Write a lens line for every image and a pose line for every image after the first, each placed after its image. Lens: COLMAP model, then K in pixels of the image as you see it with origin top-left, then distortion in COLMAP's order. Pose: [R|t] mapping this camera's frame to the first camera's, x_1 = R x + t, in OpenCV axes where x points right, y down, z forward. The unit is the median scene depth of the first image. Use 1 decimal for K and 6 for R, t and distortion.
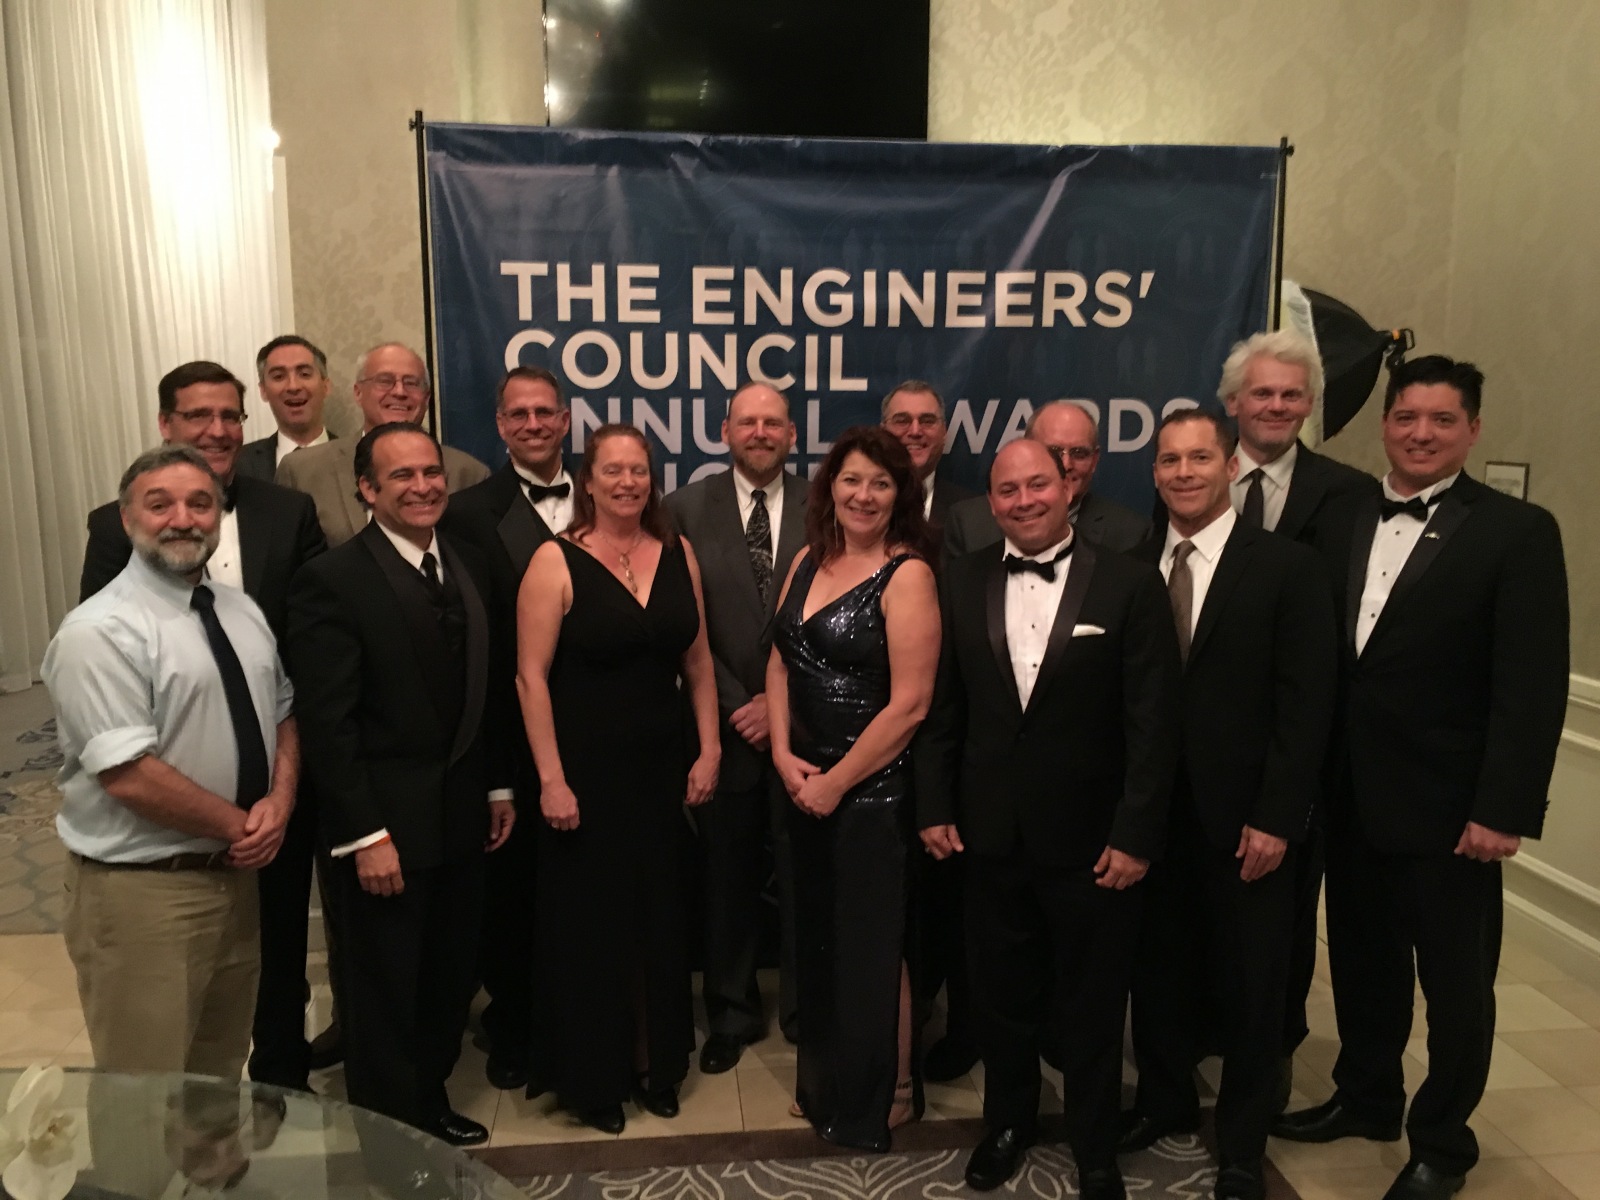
lens RADIAL K [[1351.5, 0, 795.4], [0, 1351.5, 599.1], [0, 0, 1]] dist [0.067186, -0.099950]
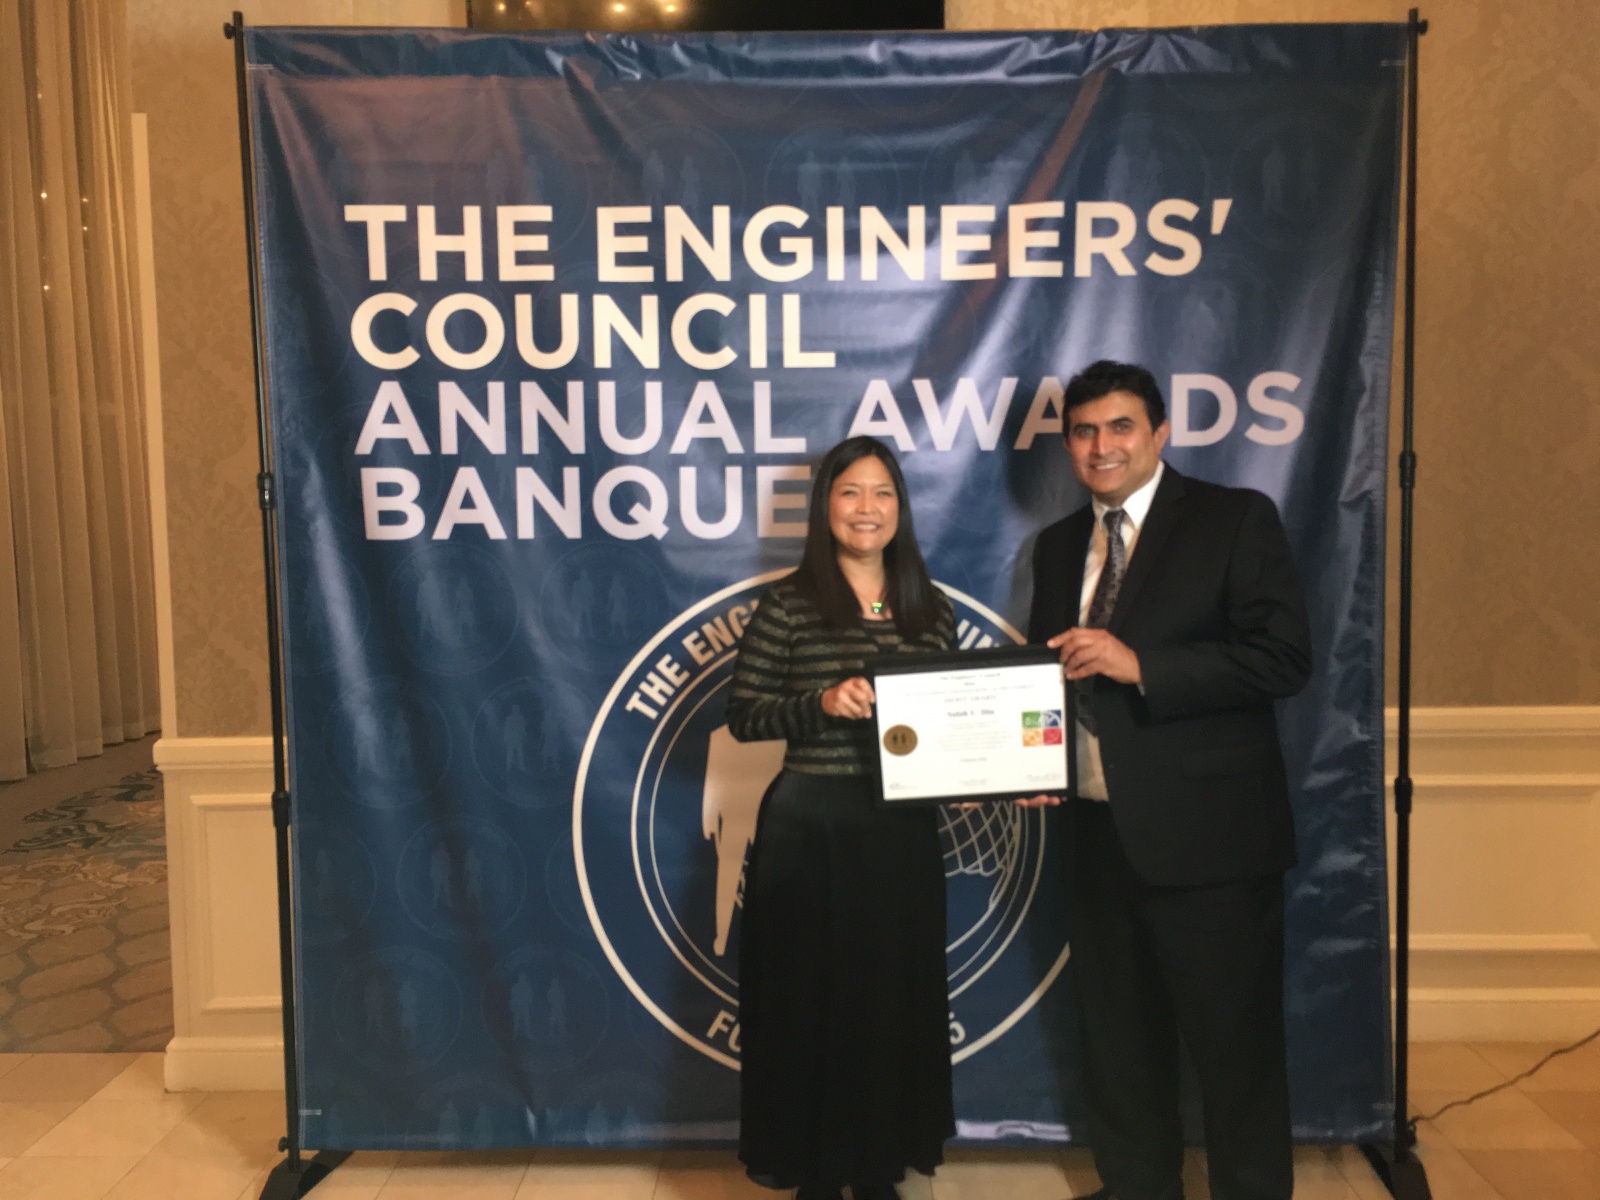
lens RADIAL K [[1351.5, 0, 808.8], [0, 1351.5, 604.8], [0, 0, 1]] dist [0.067186, -0.099950]
pose [[0.992673, -0.004059, -0.120765, 0.130791], [-0.003506, 0.998047, -0.062363, 0.023200], [0.120782, 0.062329, 0.990720, 0.273468]]
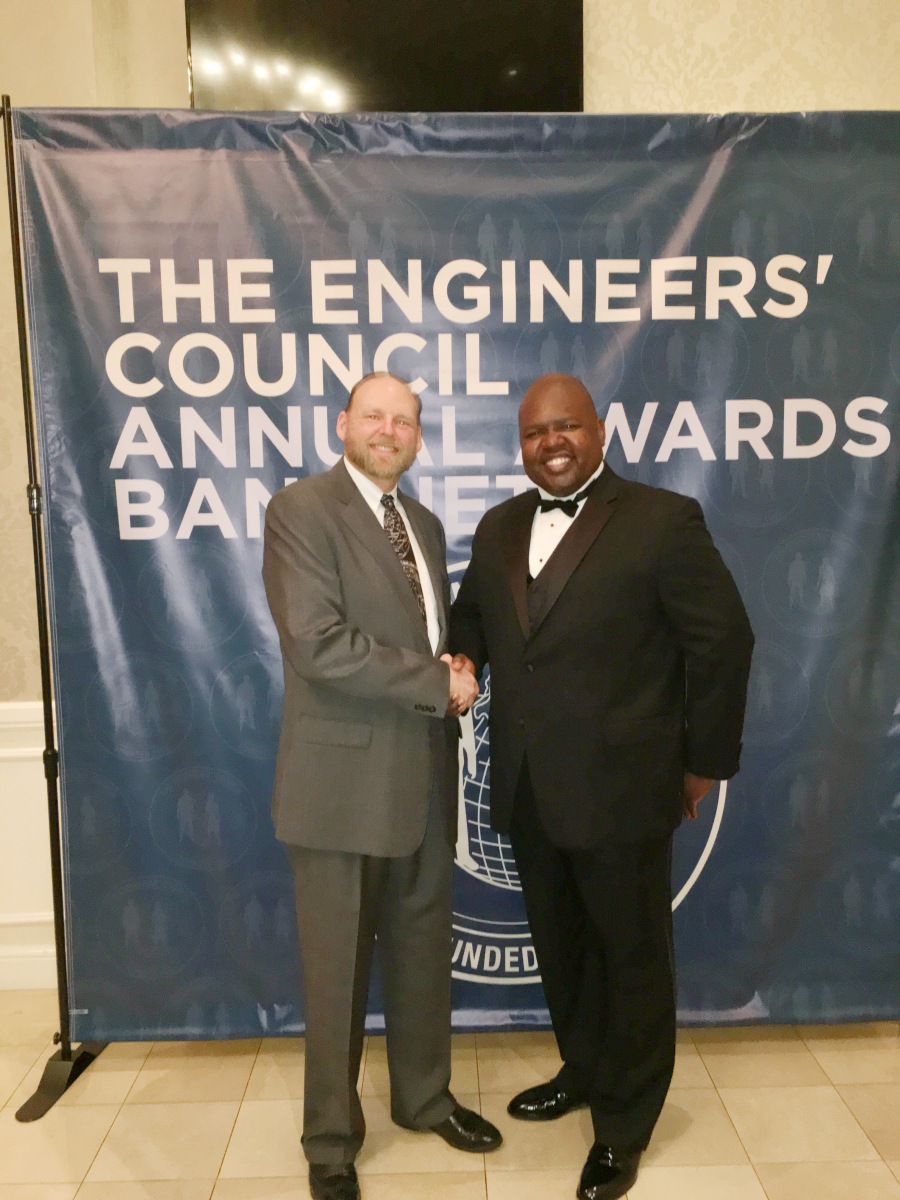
lens RADIAL K [[1013.6, 0, 455.7], [0, 1013.6, 600.7], [0, 0, 1]] dist [0.067186, -0.099950]
pose [[0.996039, -0.011194, -0.088214, 0.077735], [0.007352, 0.999015, -0.043761, 0.012739], [0.088617, 0.042939, 0.995140, 0.335101]]
